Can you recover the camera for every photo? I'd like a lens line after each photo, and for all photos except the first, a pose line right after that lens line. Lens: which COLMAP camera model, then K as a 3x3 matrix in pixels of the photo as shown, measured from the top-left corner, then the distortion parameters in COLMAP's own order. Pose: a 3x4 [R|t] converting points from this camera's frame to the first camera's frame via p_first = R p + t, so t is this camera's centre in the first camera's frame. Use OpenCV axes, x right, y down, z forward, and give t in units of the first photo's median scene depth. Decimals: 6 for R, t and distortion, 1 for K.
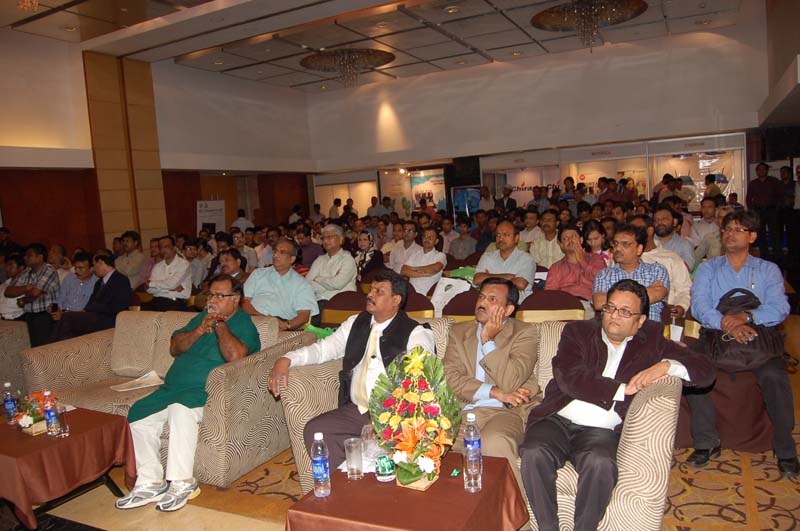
lens RADIAL K [[617.4, 0, 400.0], [0, 617.4, 265.5], [0, 0, 1]] dist [-0.067375, 0.005687]
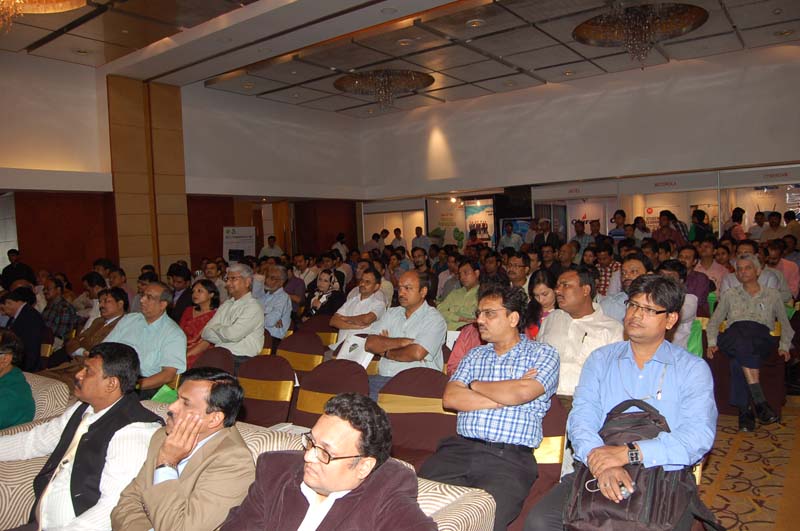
lens RADIAL K [[617.4, 0, 400.0], [0, 617.4, 265.5], [0, 0, 1]] dist [-0.067375, 0.005687]
pose [[0.986074, 0.034369, -0.162718, 0.102854], [-0.041381, 0.998347, -0.039899, -0.016220], [0.161078, 0.046076, 0.985866, 0.082151]]
